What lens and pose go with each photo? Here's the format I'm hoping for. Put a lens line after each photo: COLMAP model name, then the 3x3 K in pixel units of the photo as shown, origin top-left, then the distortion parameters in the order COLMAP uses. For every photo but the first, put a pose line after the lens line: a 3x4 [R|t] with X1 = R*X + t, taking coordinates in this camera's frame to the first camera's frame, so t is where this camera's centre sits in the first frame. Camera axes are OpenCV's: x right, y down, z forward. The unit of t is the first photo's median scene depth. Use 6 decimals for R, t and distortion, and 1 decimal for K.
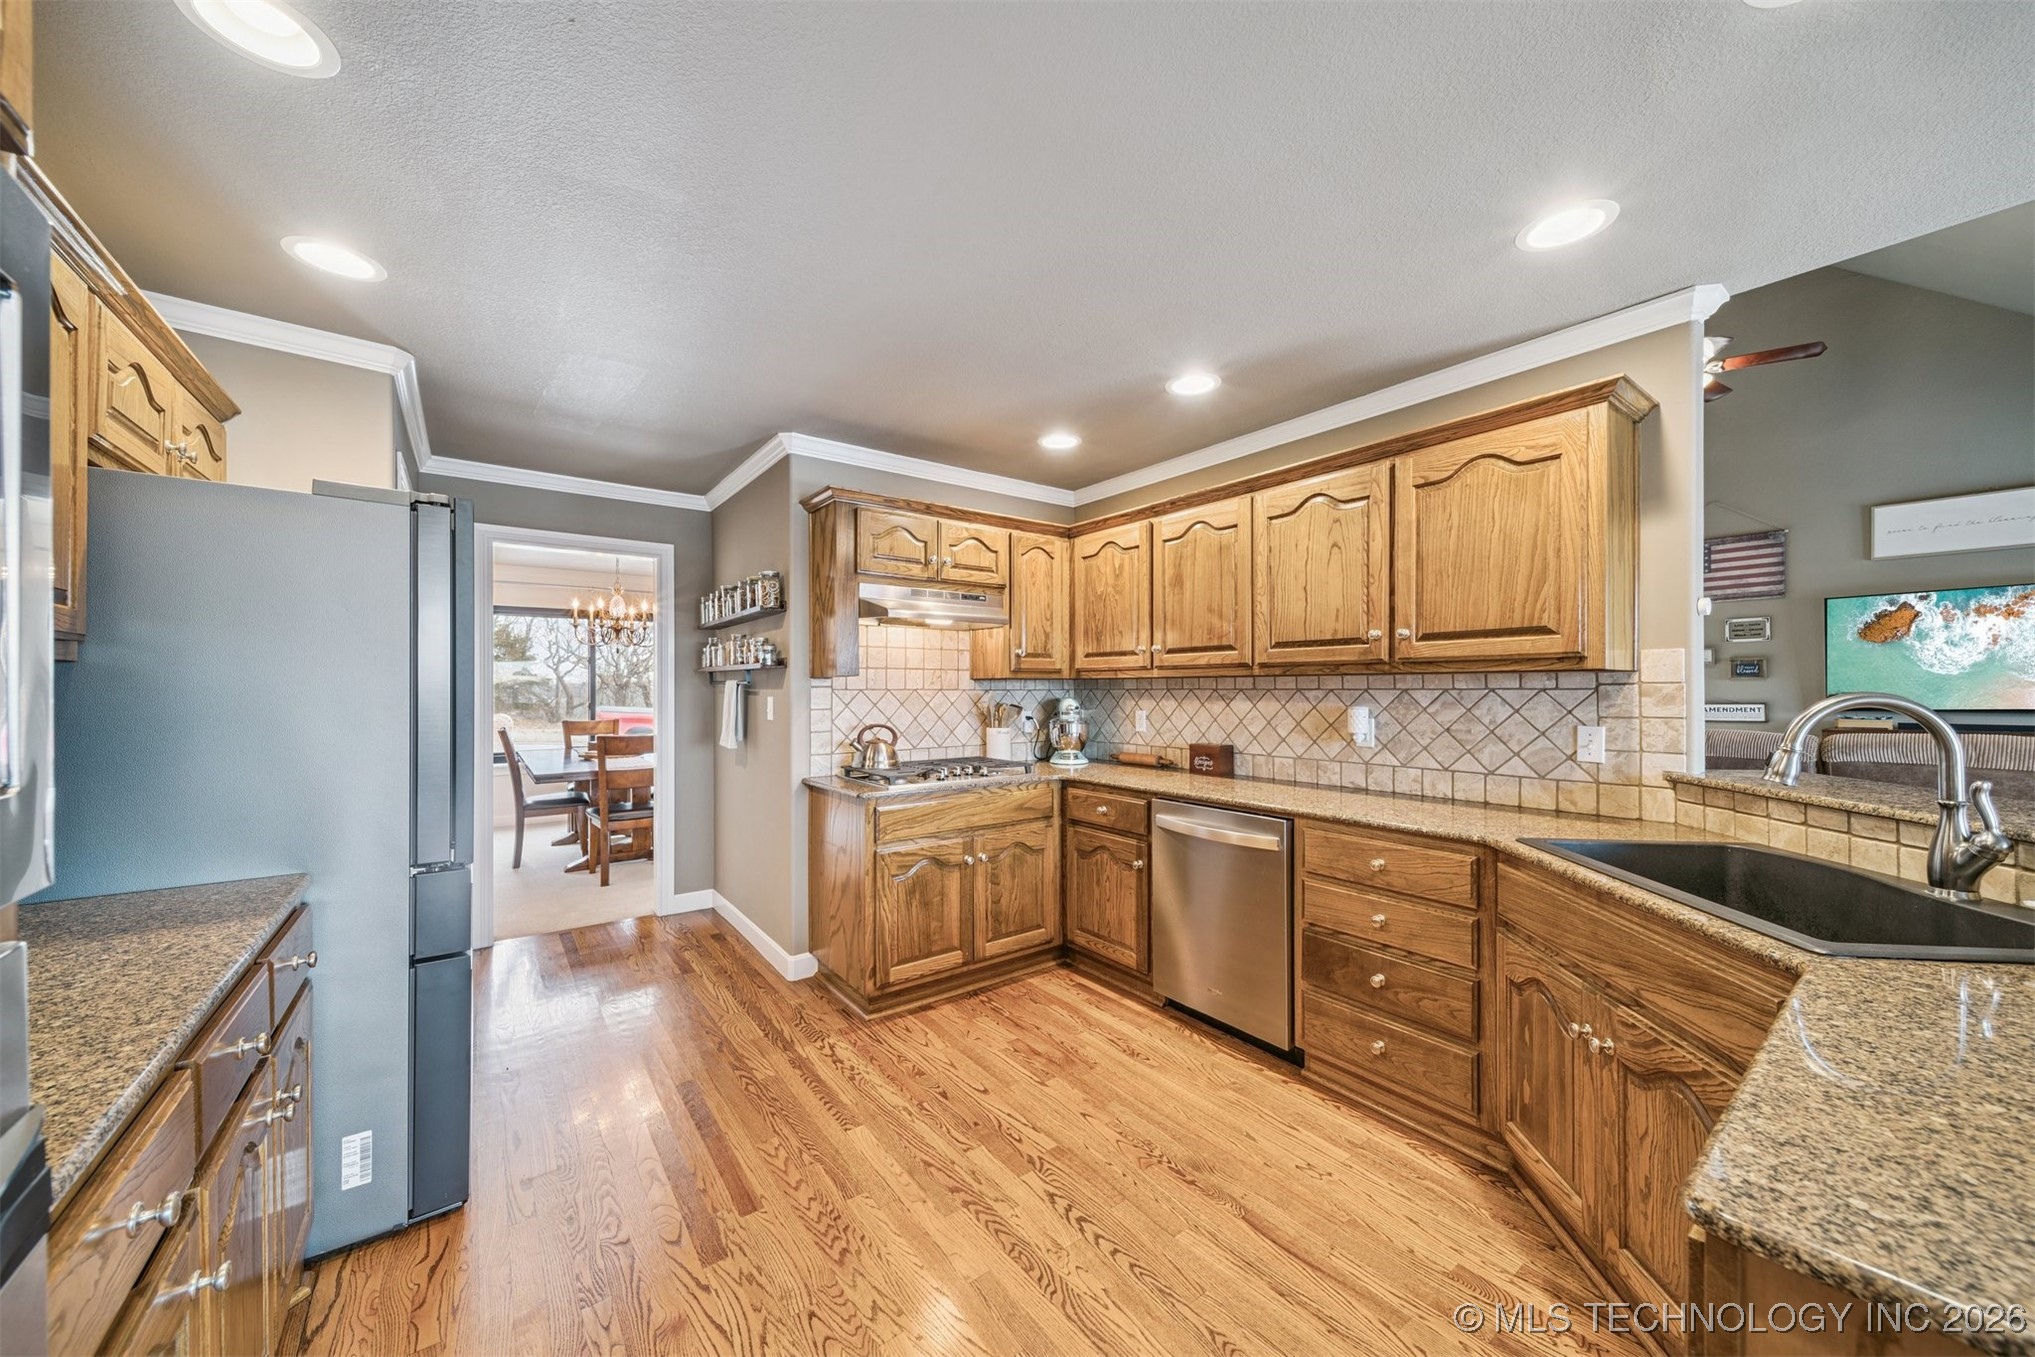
lens RADIAL K [[719.3, 0, 1013.4], [0, 719.3, 686.3], [0, 0, 1]] dist [0.006807, -0.001030]
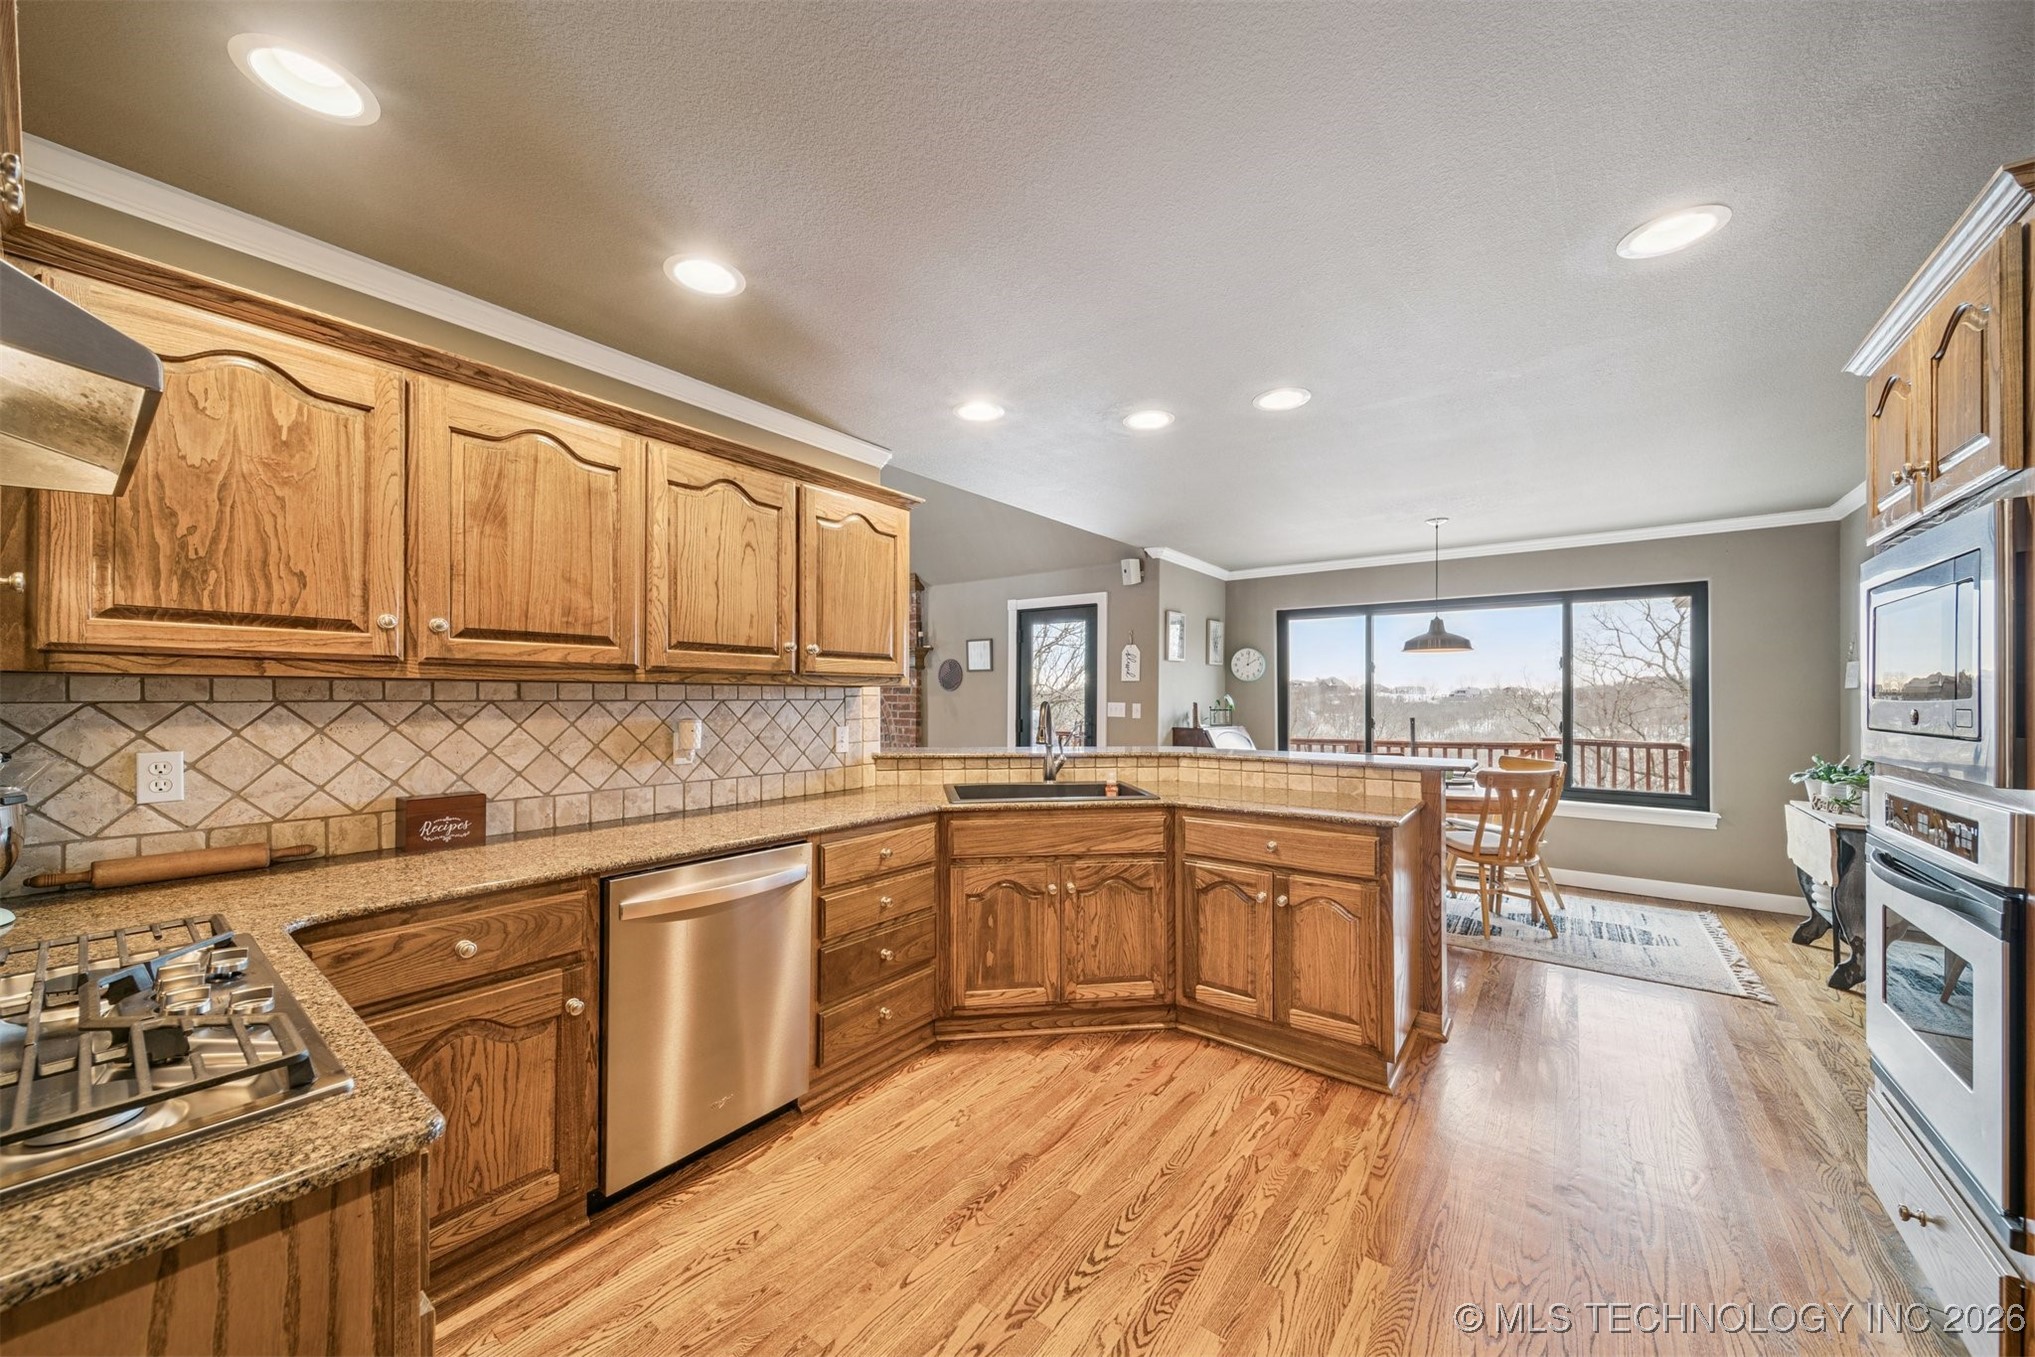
lens RADIAL K [[719.3, 0, 1016.3], [0, 719.3, 693.9], [0, 0, 1]] dist [0.006807, -0.001030]
pose [[-0.268700, 0.006137, 0.963204, -0.514584], [-0.002000, 0.999974, -0.006929, 0.001474], [-0.963222, -0.003788, -0.268681, 0.875624]]
